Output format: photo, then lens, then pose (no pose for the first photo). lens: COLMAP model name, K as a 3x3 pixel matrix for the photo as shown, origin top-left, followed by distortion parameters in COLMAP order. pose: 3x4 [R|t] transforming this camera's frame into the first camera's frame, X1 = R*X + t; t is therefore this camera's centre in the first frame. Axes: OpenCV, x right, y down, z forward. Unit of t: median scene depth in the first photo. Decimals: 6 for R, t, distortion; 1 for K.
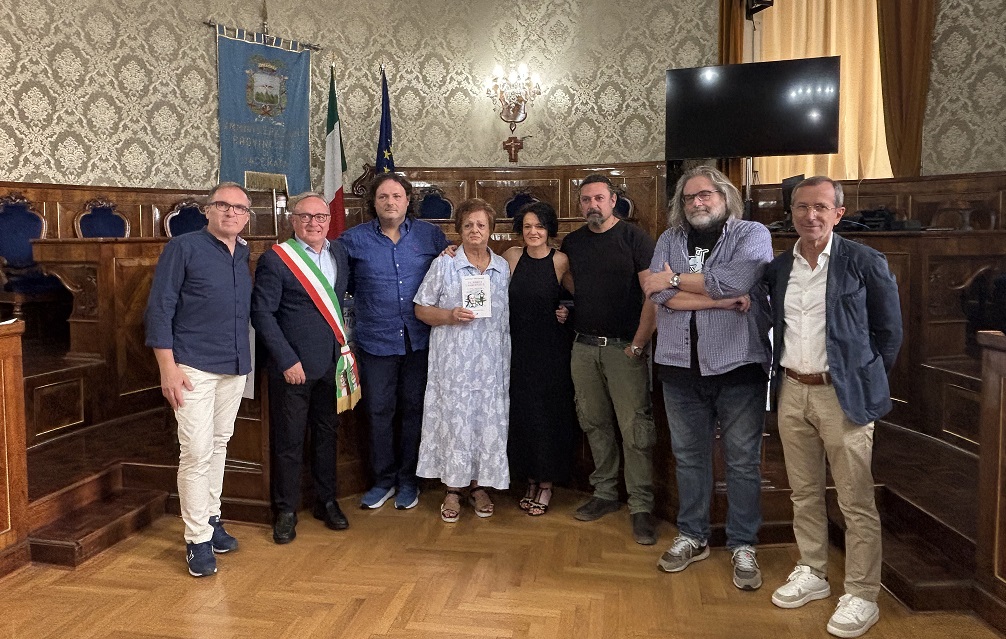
lens RADIAL K [[710.1, 0, 502.7], [0, 710.1, 280.1], [0, 0, 1]] dist [0.010072, -0.032363]
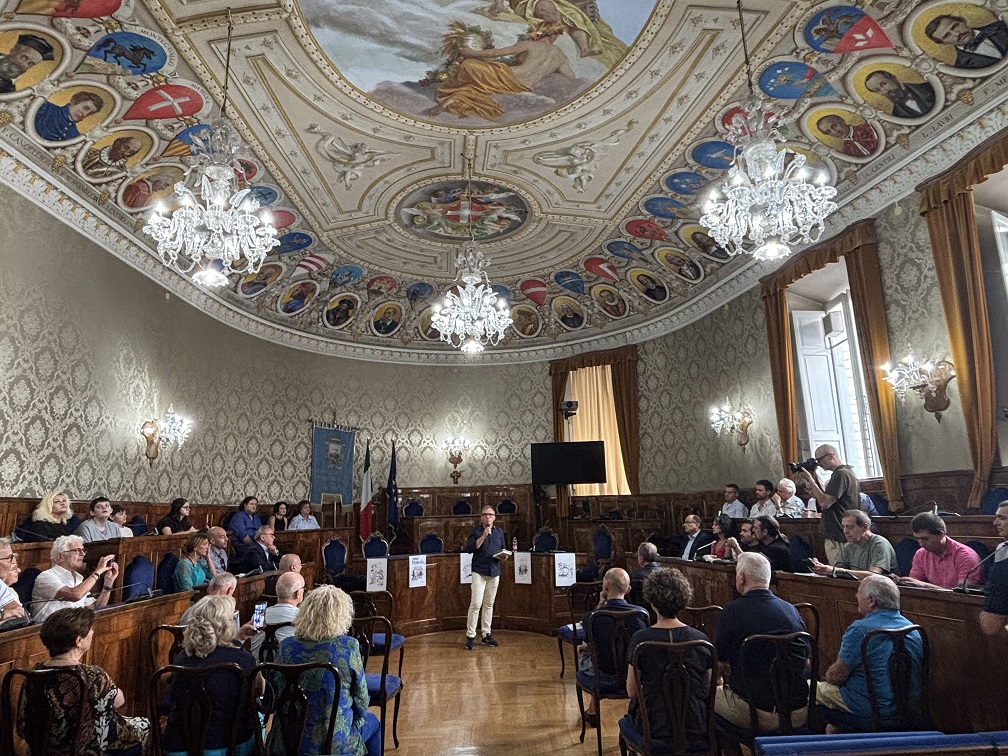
lens RADIAL K [[633.8, 0, 501.9], [0, 633.8, 380.9], [0, 0, 1]] dist [0.064412, -0.001799]
pose [[0.984459, 0.016065, 0.174880, -0.176600], [0.031039, 0.964214, -0.263301, 0.024510], [-0.172852, 0.264637, 0.948730, -0.778142]]
